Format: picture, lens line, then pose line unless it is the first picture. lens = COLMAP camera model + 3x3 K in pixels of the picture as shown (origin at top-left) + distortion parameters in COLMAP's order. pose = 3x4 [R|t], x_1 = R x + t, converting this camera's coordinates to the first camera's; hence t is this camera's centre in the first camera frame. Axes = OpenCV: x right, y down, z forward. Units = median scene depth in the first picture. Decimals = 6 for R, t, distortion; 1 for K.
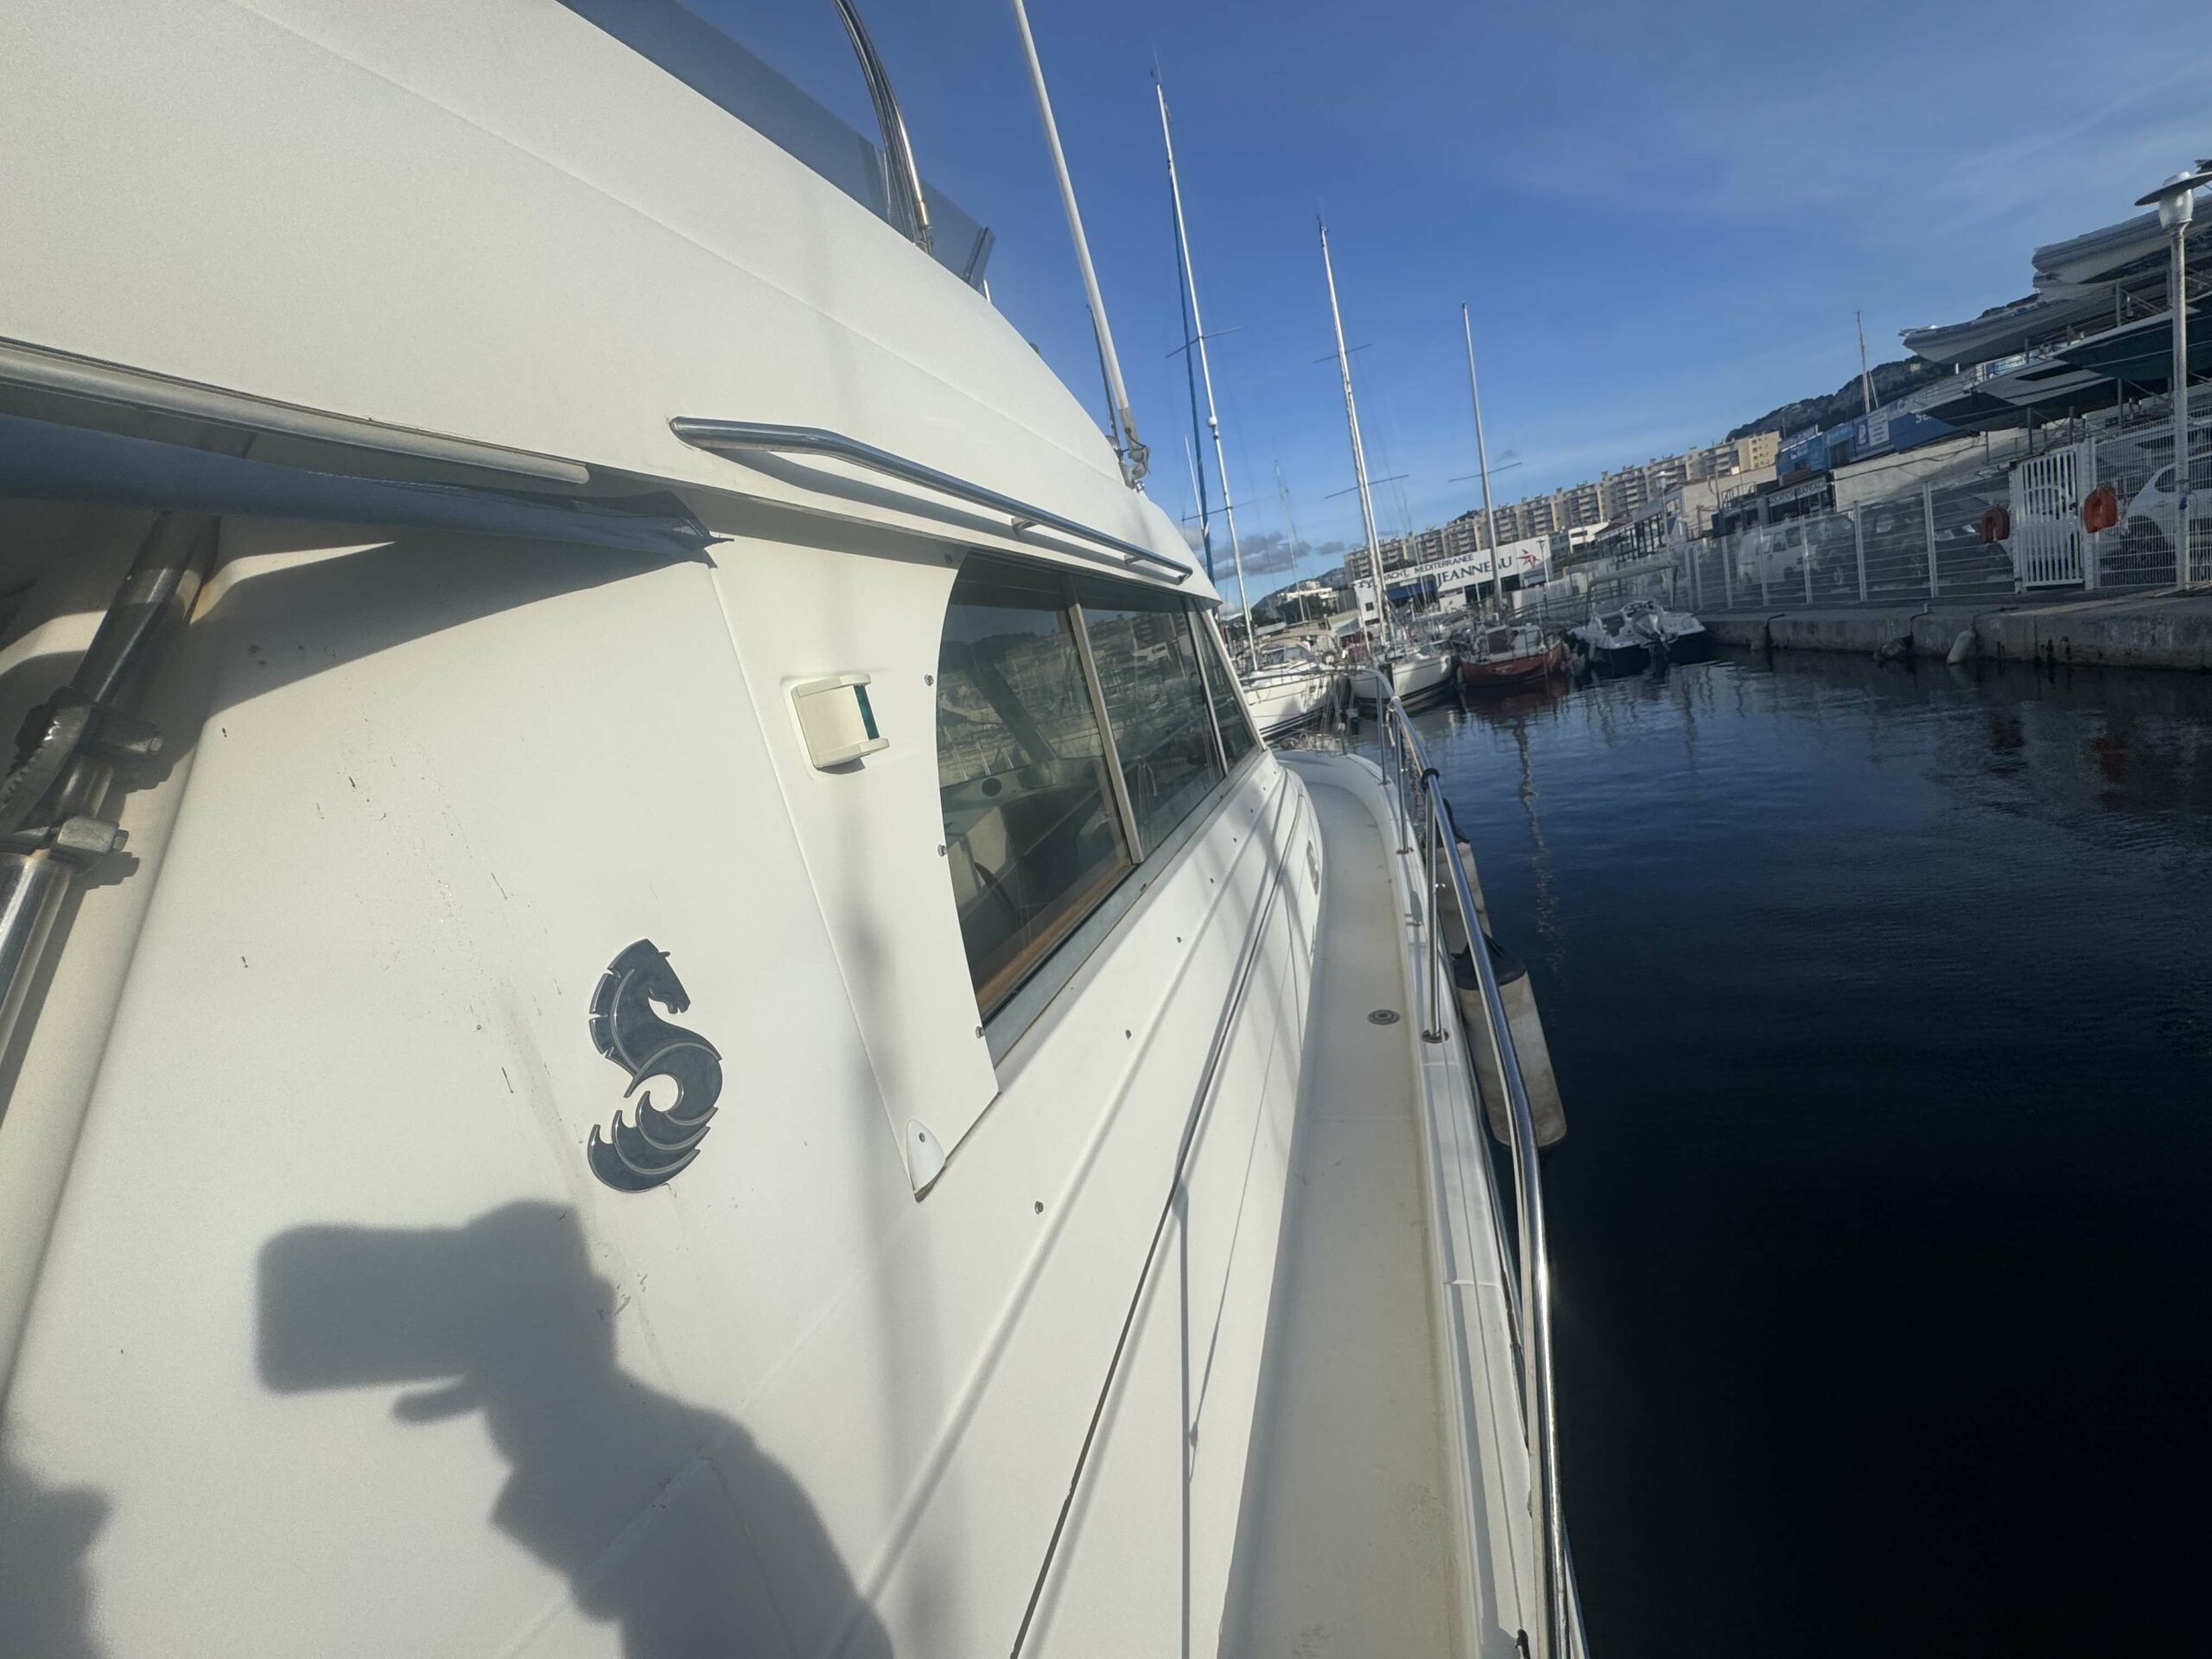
lens RADIAL K [[864.2, 0, 1115.4], [0, 864.2, 838.0], [0, 0, 1]] dist [-0.004681, -0.000910]
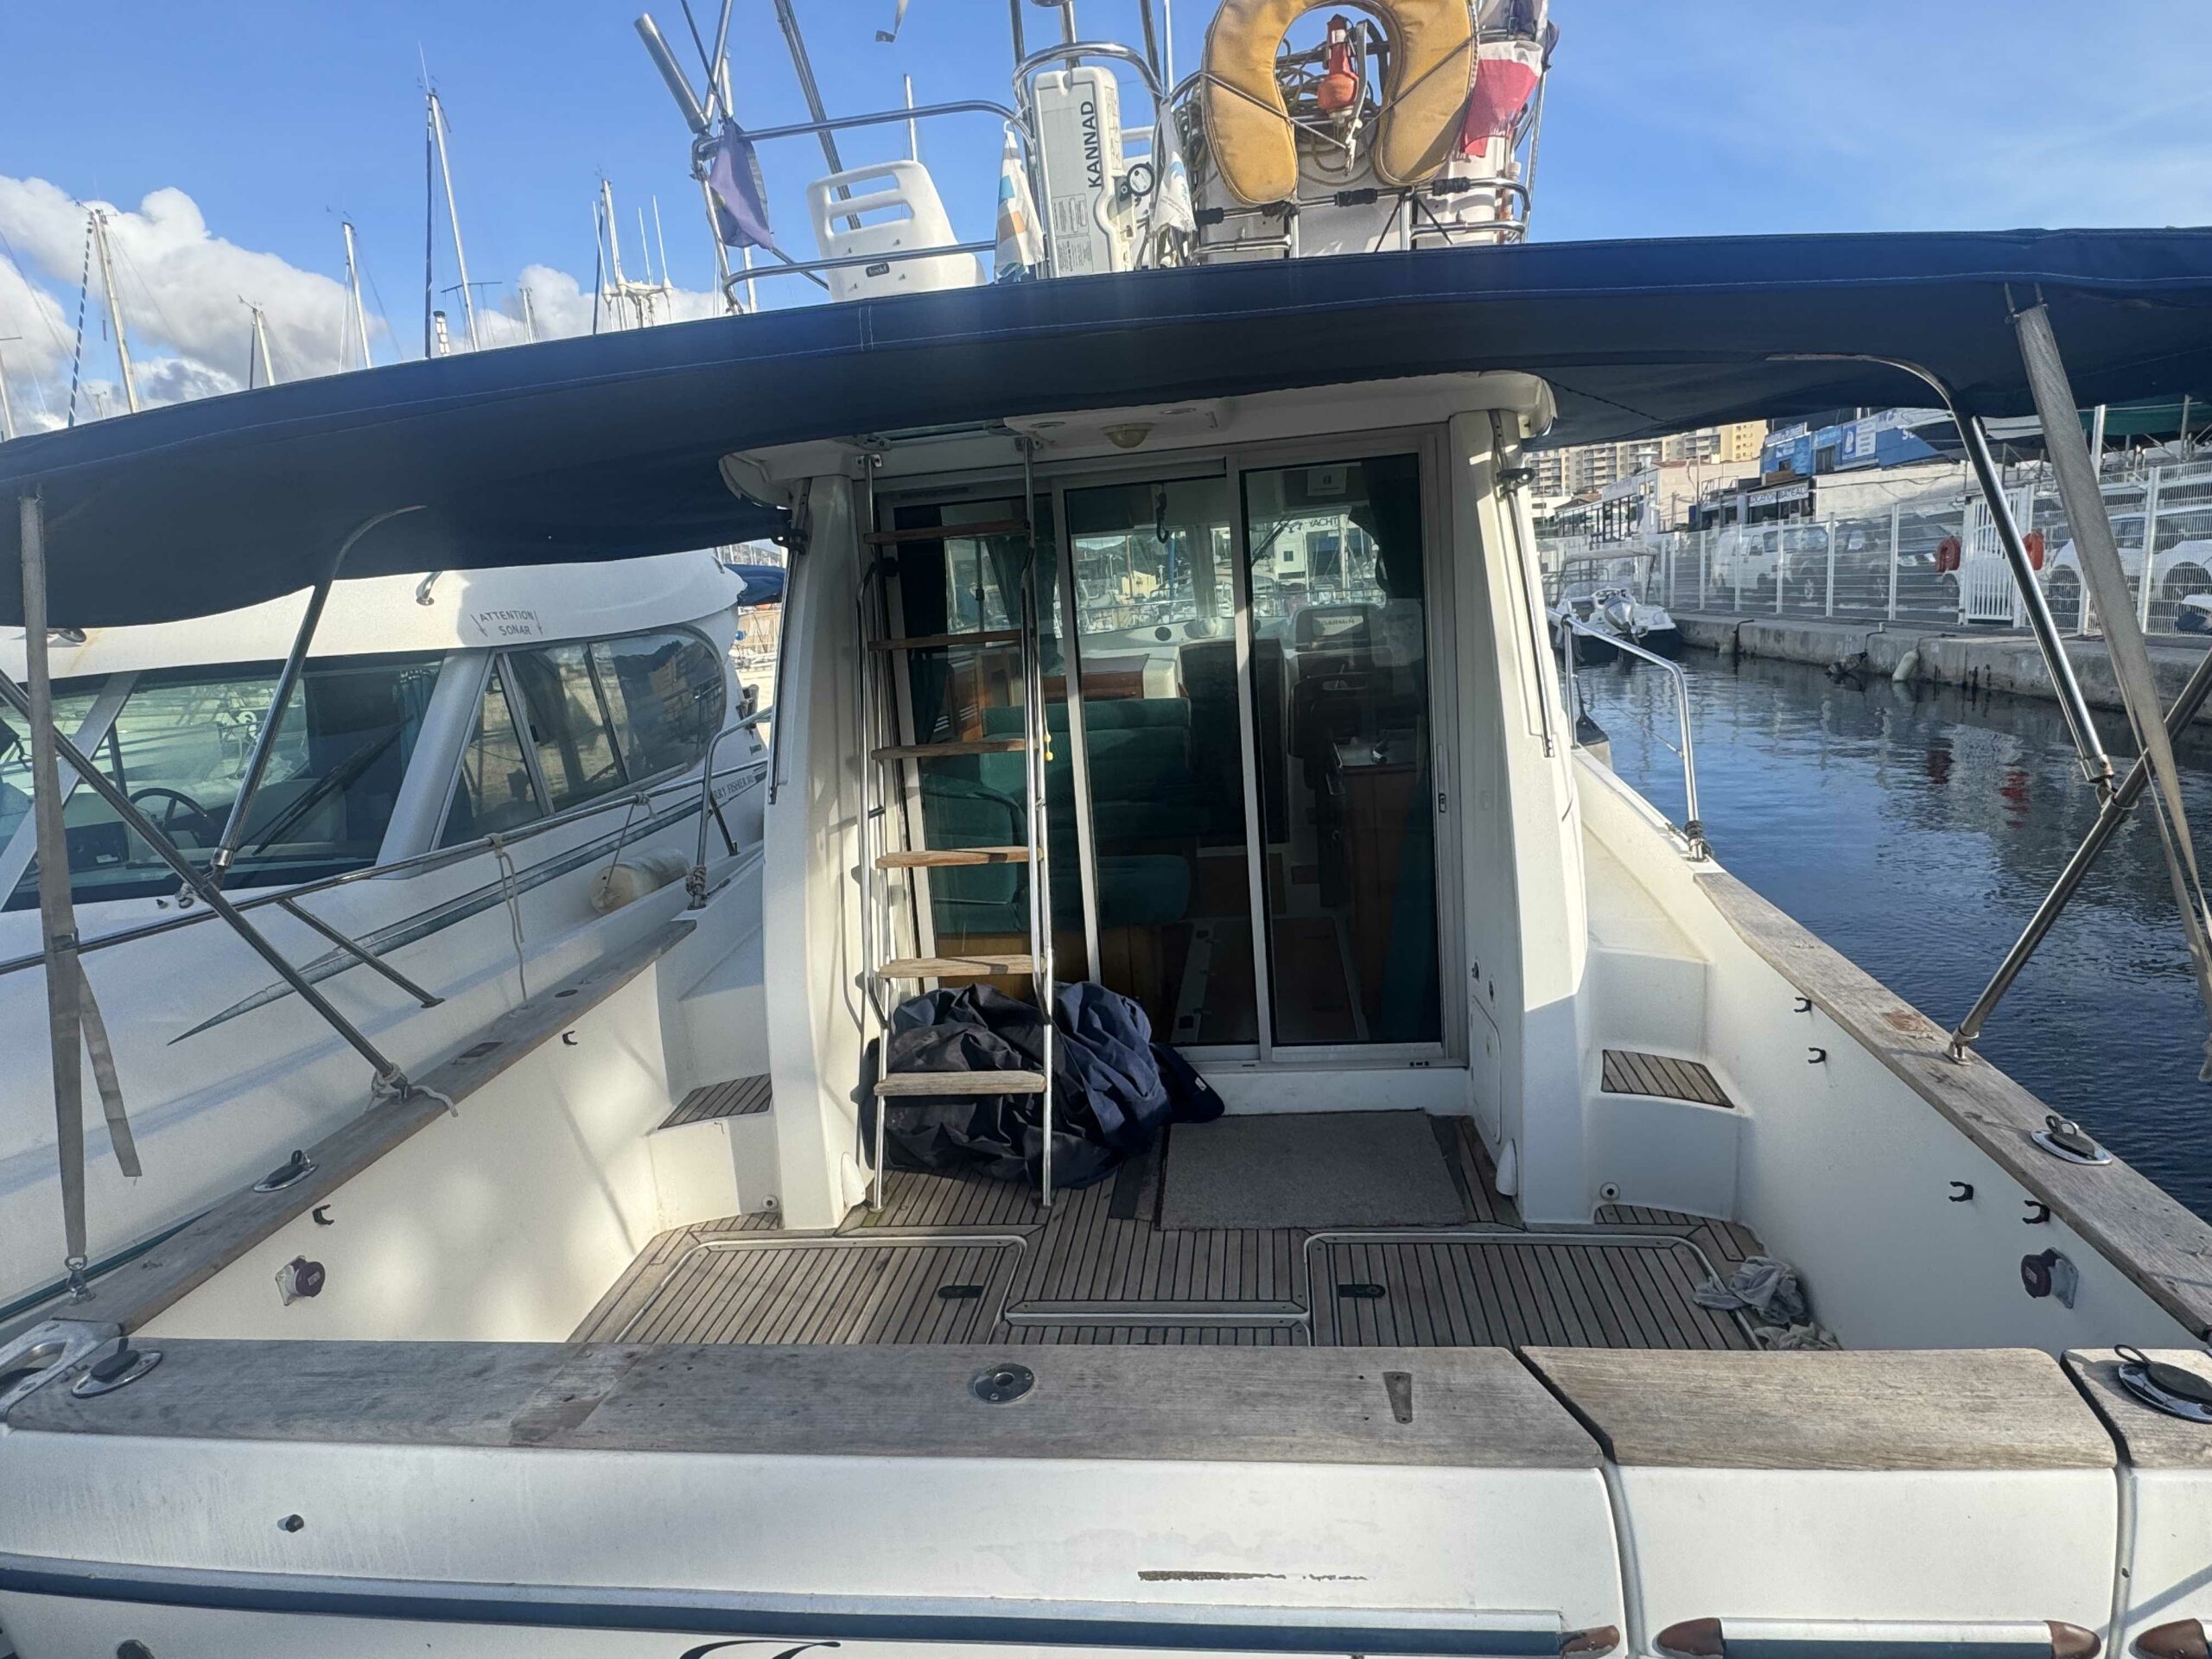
lens RADIAL K [[1171.6, 0, 1115.4], [0, 1171.6, 830.0], [0, 0, 1]] dist [-0.012275, 0.002837]
pose [[0.979235, 0.102571, 0.174863, -0.081425], [-0.101821, 0.994714, -0.013281, 0.043106], [-0.175301, -0.004800, 0.984503, -0.102769]]
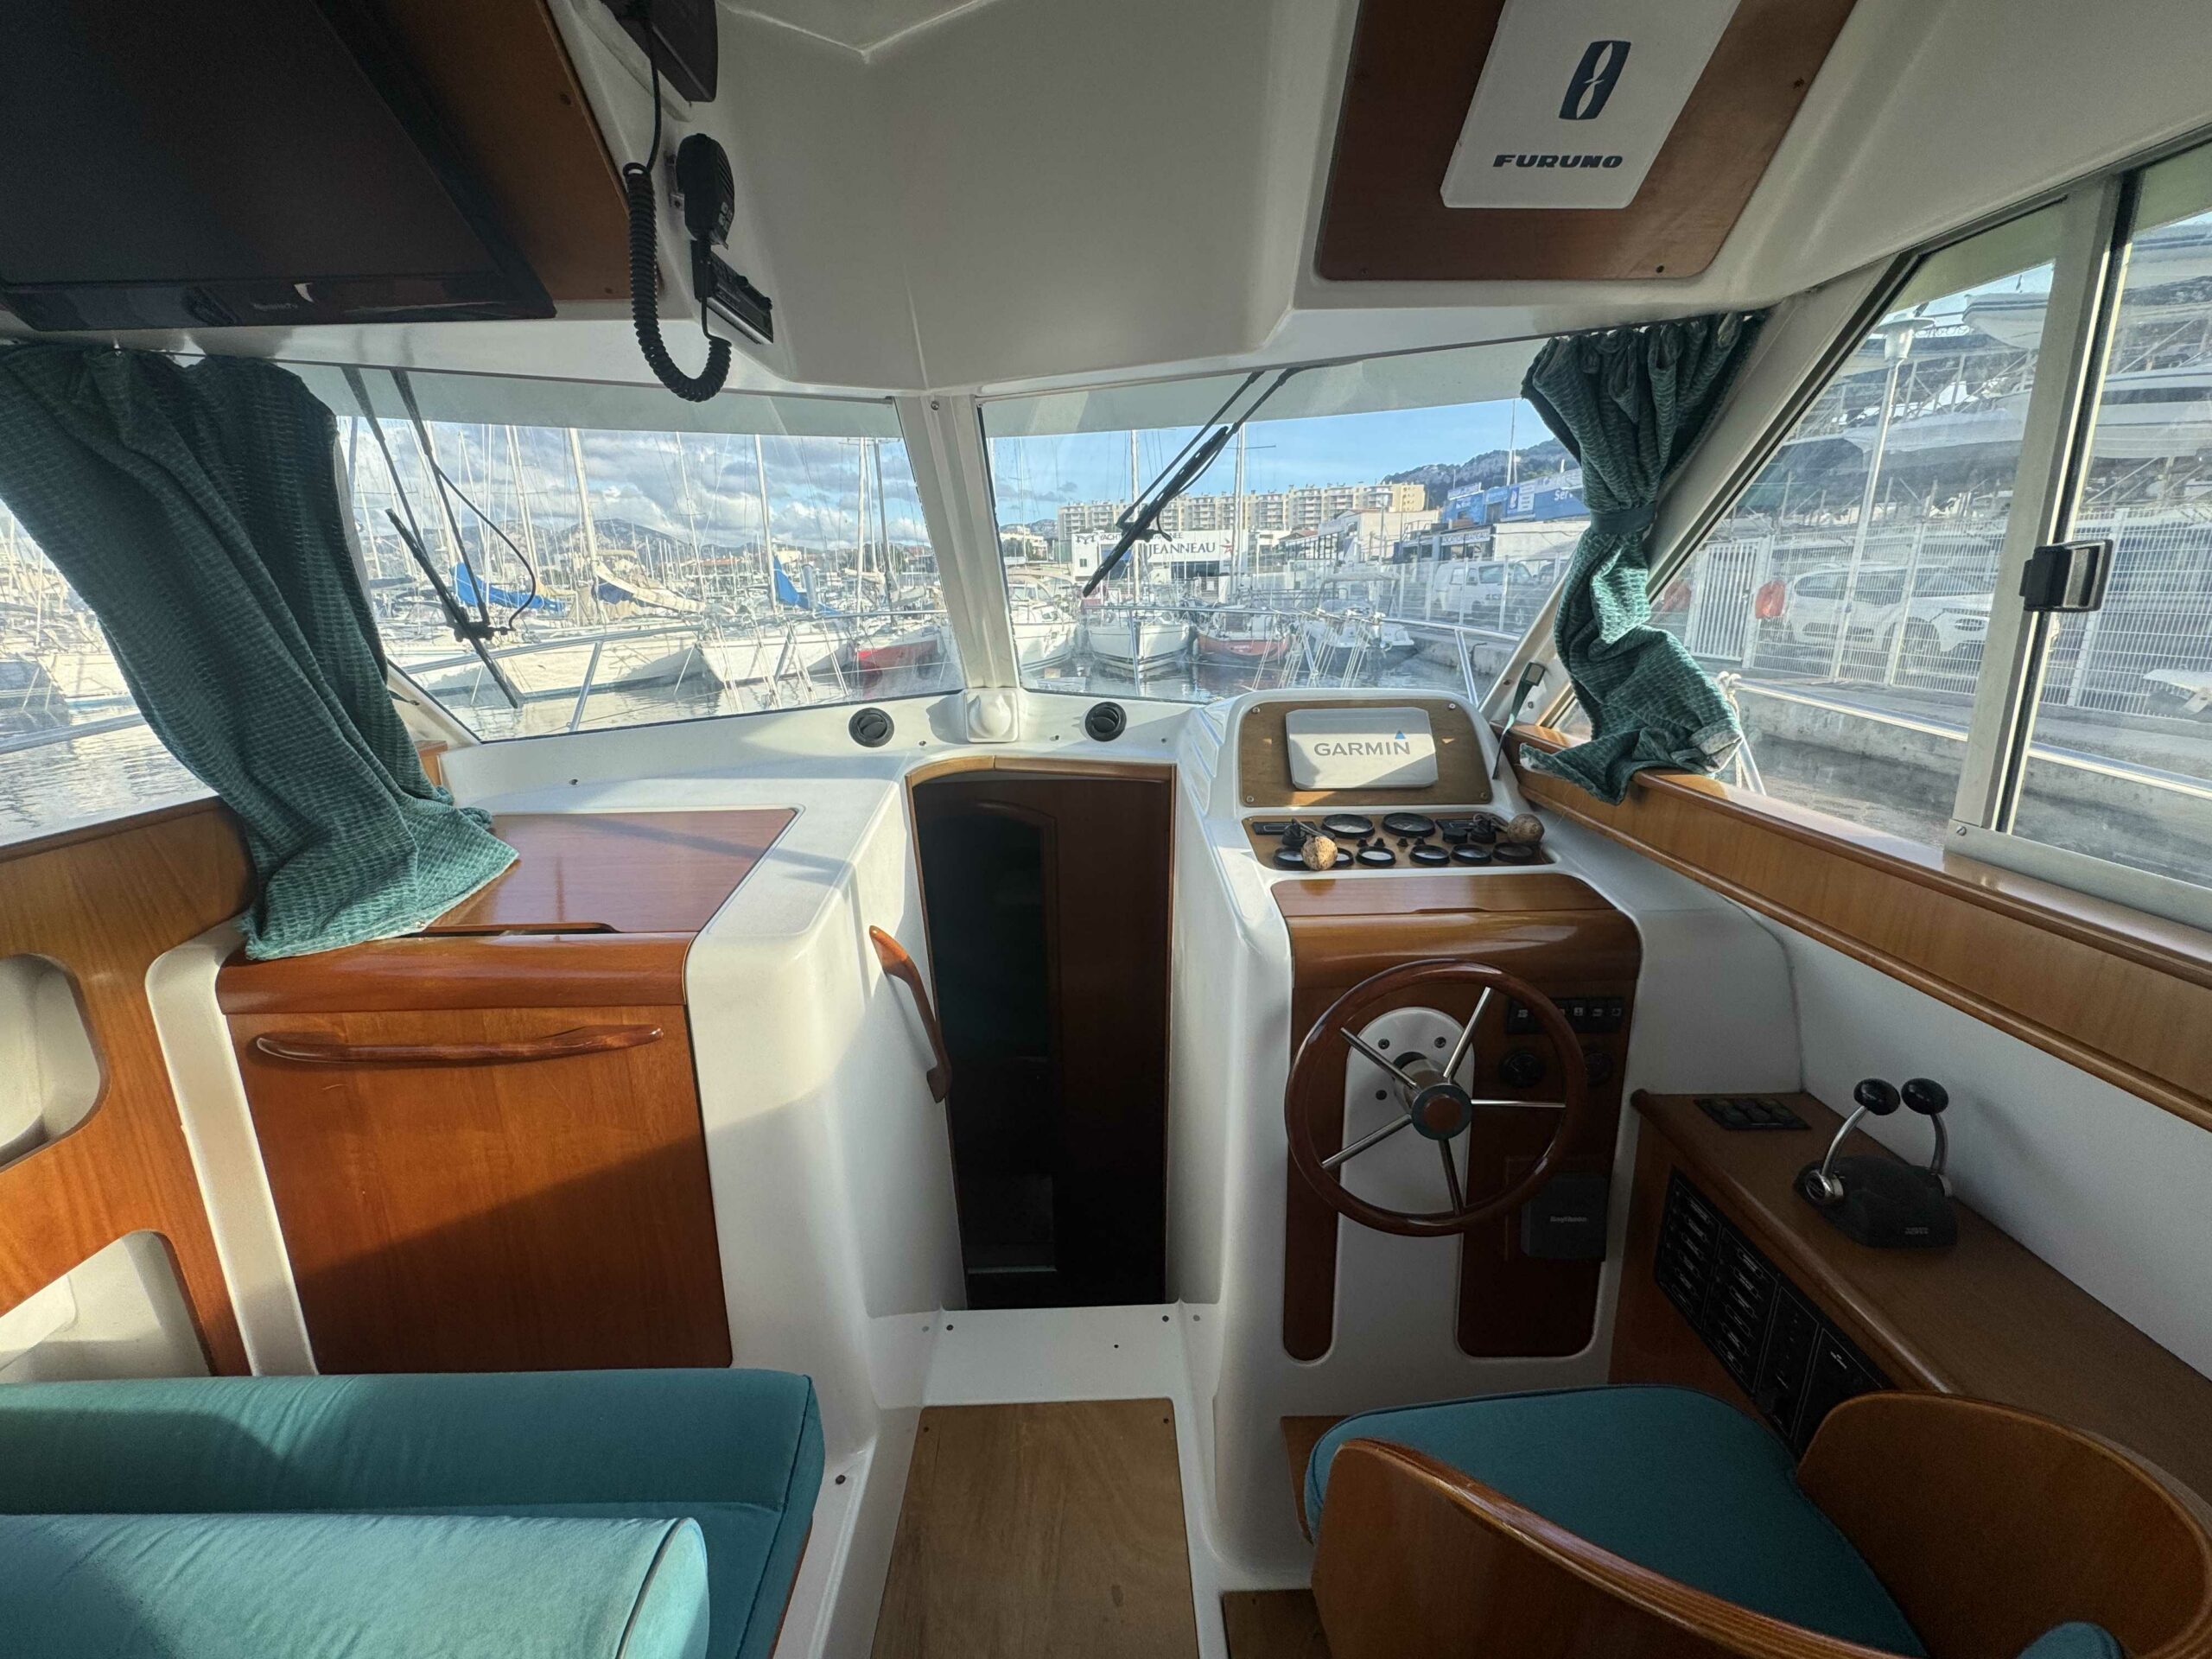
lens RADIAL K [[864.2, 0, 1093.0], [0, 864.2, 849.2], [0, 0, 1]] dist [-0.004681, -0.000910]
pose [[0.934061, 0.095129, 0.344210, -0.031179], [-0.123408, 0.990470, 0.061151, -0.005190], [-0.335112, -0.099597, 0.936899, 0.089115]]
